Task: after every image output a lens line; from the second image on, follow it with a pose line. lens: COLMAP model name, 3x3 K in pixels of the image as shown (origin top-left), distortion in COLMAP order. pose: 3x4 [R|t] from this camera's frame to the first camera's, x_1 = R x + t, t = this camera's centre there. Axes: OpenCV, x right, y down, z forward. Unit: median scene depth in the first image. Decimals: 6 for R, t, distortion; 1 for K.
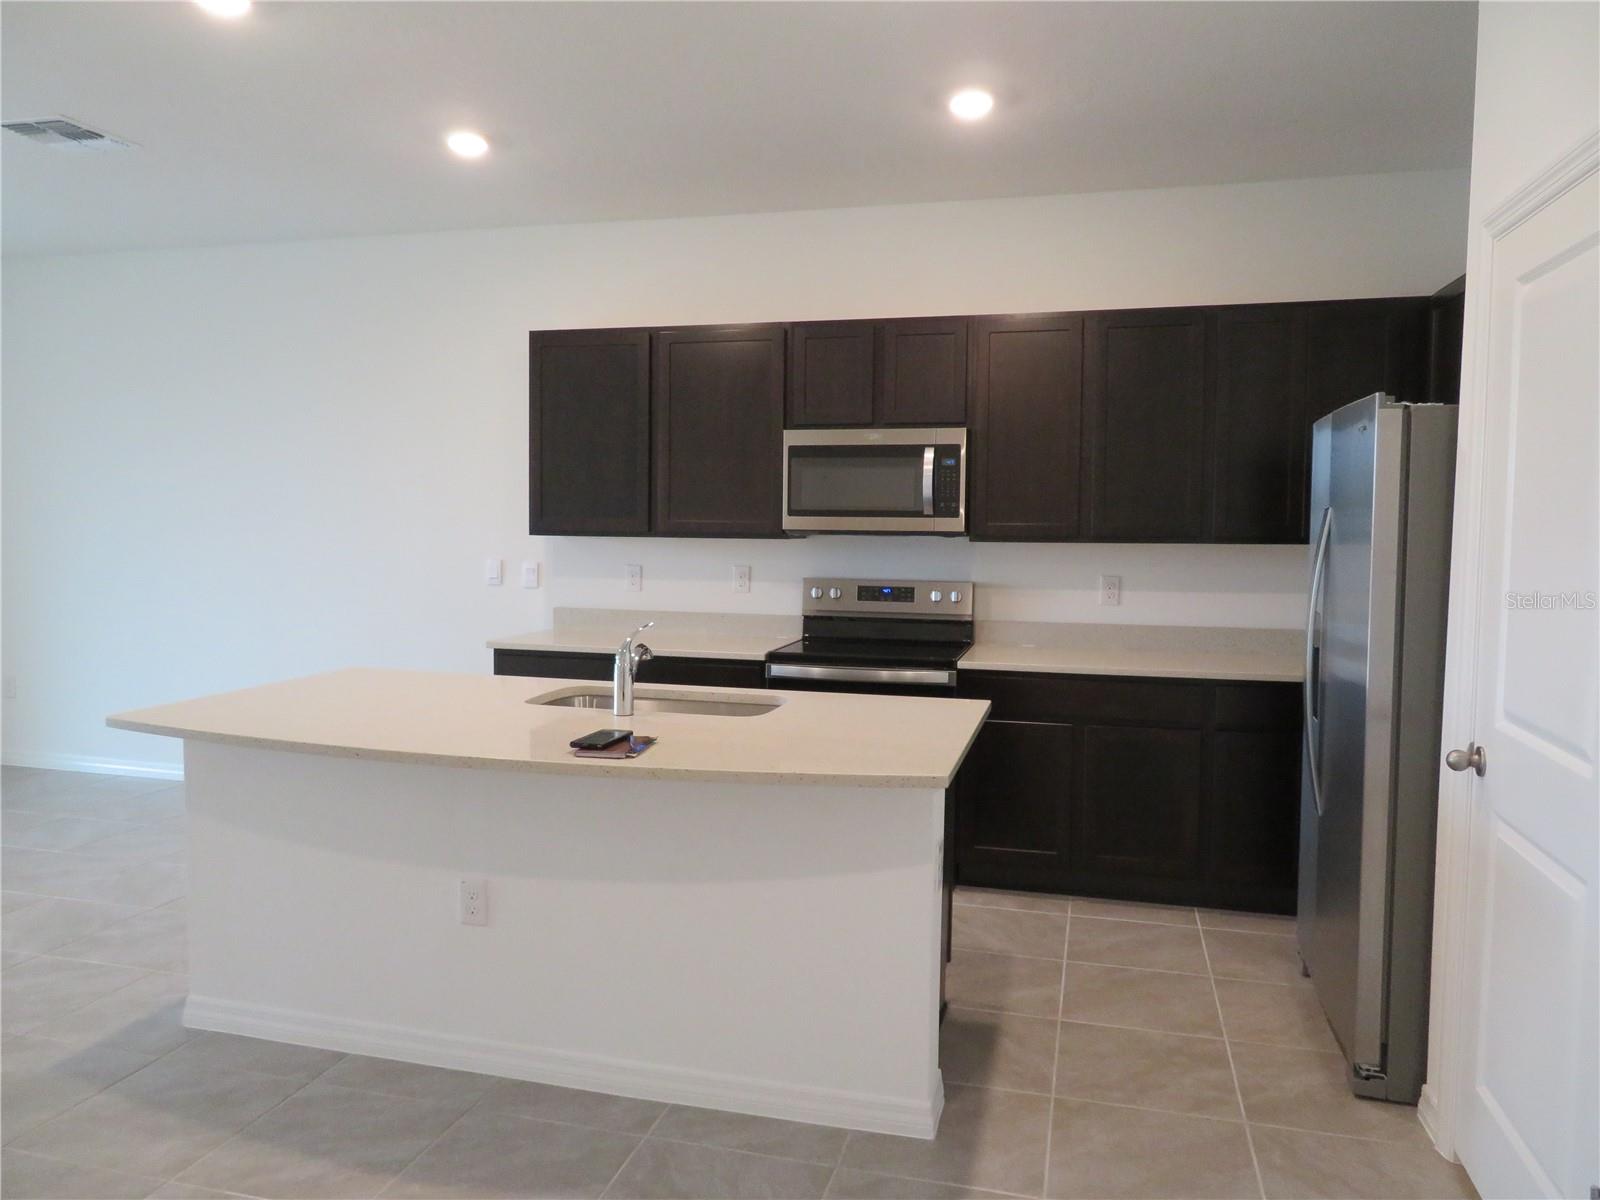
lens RADIAL K [[1144.7, 0, 794.6], [0, 1144.7, 599.8], [0, 0, 1]] dist [-0.004275, 0.002445]
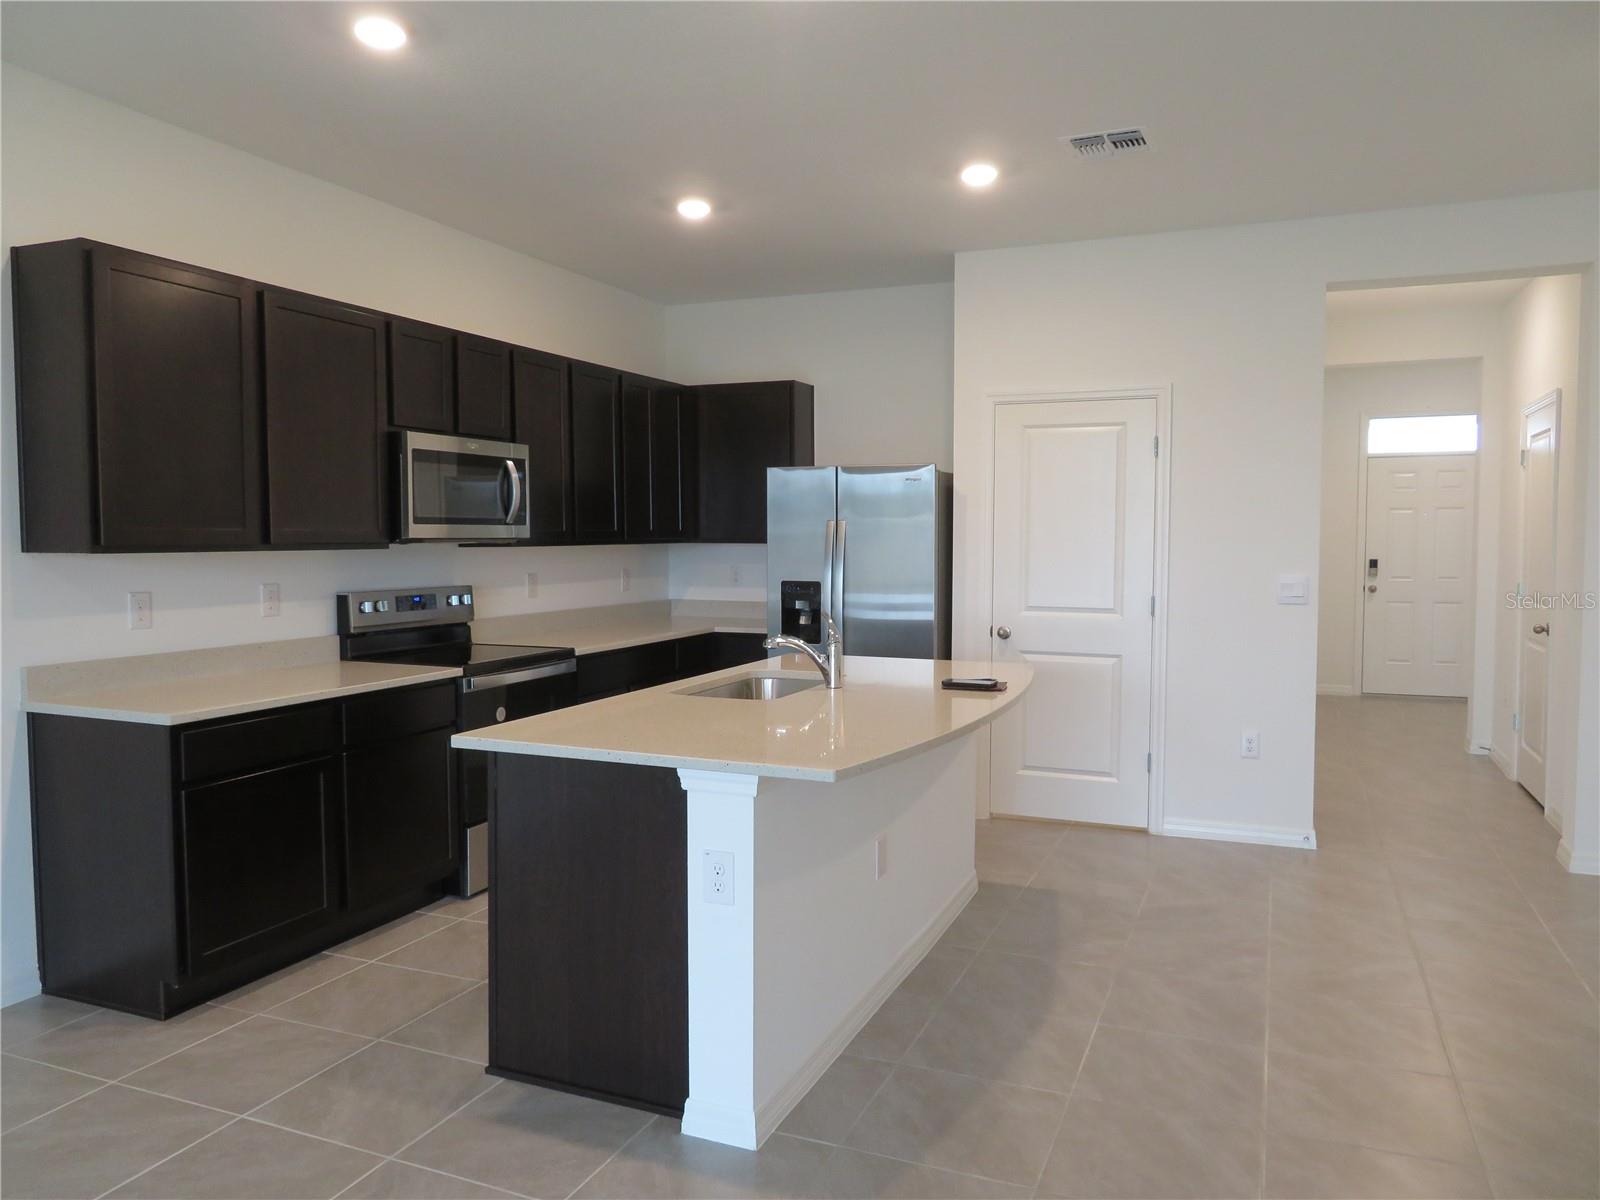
lens RADIAL K [[1144.7, 0, 794.6], [0, 1144.7, 599.8], [0, 0, 1]] dist [-0.004275, 0.002445]
pose [[0.134809, -0.064734, 0.988755, -0.865180], [0.070615, 0.995954, 0.055578, -0.039998], [-0.988352, 0.062329, 0.138835, 0.551774]]
